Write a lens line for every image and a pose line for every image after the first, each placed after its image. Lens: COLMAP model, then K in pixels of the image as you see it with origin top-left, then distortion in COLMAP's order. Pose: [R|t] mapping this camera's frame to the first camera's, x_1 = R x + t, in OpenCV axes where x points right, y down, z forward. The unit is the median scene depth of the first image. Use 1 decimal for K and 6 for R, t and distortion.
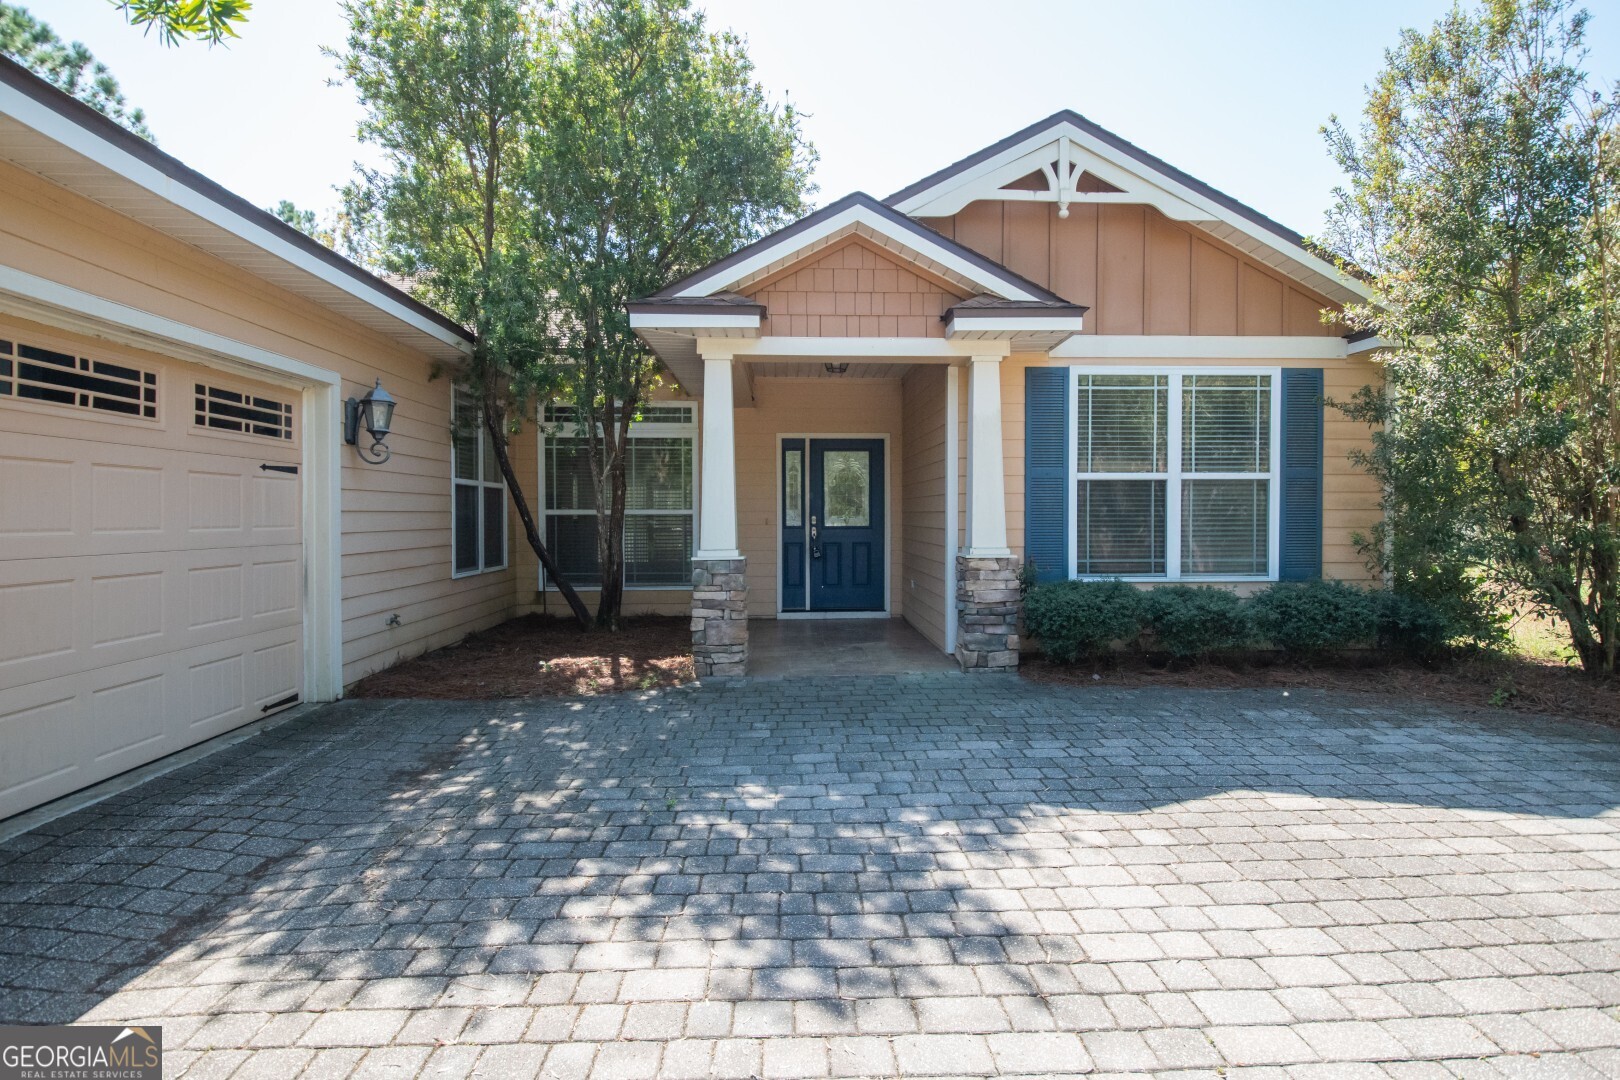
lens RADIAL K [[836.5, 0, 820.3], [0, 836.5, 533.7], [0, 0, 1]] dist [0.013803, -0.000333]
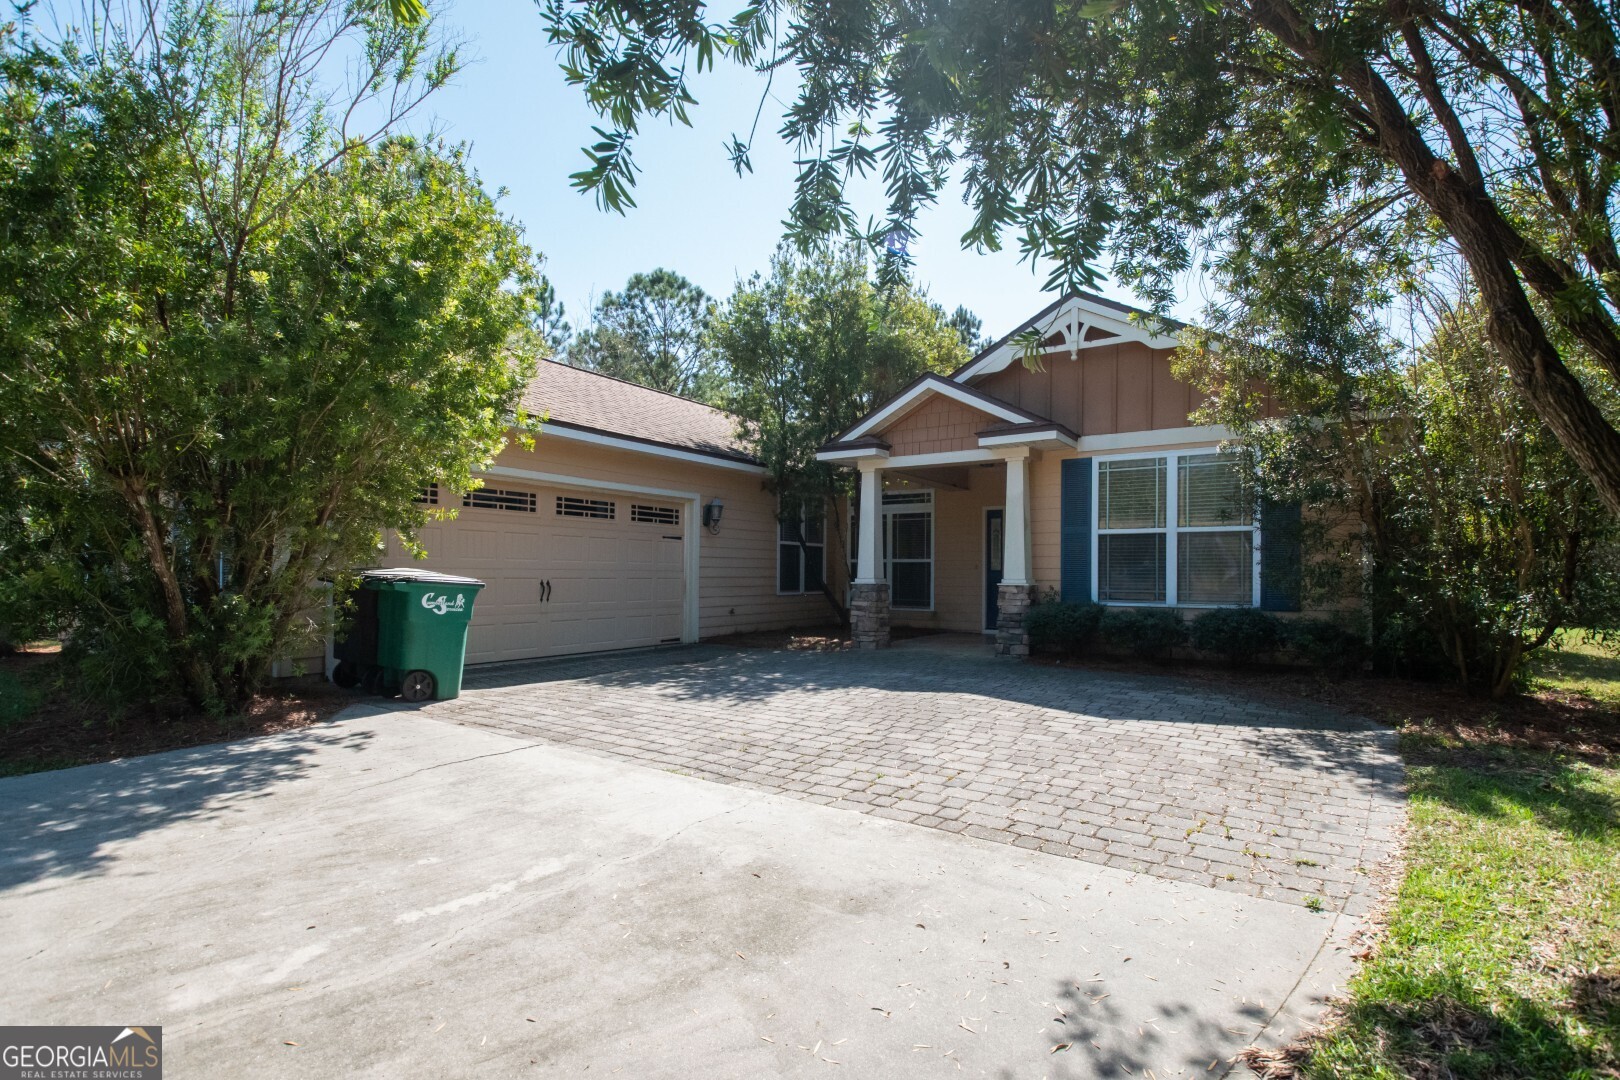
lens RADIAL K [[759.9, 0, 846.9], [0, 759.9, 568.9], [0, 0, 1]] dist [0.028946, -0.030871]
pose [[0.825748, 0.003460, -0.564029, 0.725296], [-0.020354, 0.999513, -0.023668, 0.037046], [0.563672, 0.031024, 0.825416, -0.344448]]
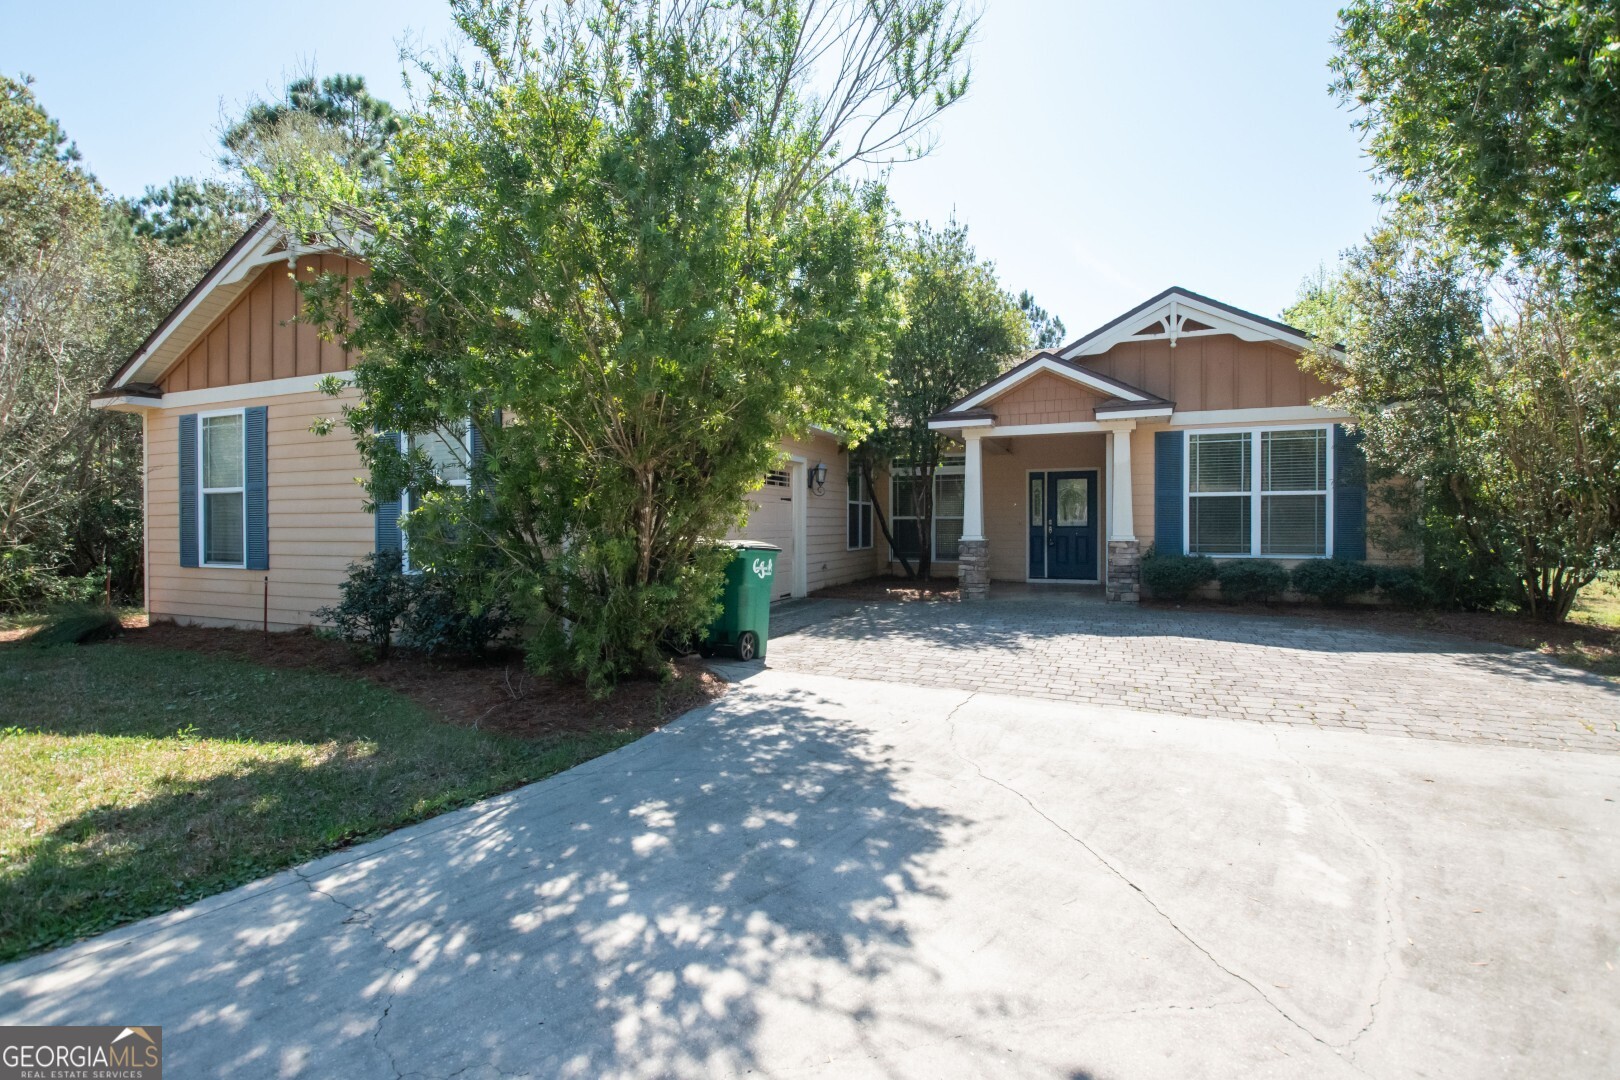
lens RADIAL K [[728.0, 0, 821.3], [0, 728.0, 528.5], [0, 0, 1]] dist [0.025929, -0.029992]
pose [[0.908896, 0.003001, -0.417013, 0.260100], [-0.009164, 0.999876, -0.012777, 0.026684], [0.416923, 0.015434, 0.908811, -0.683701]]
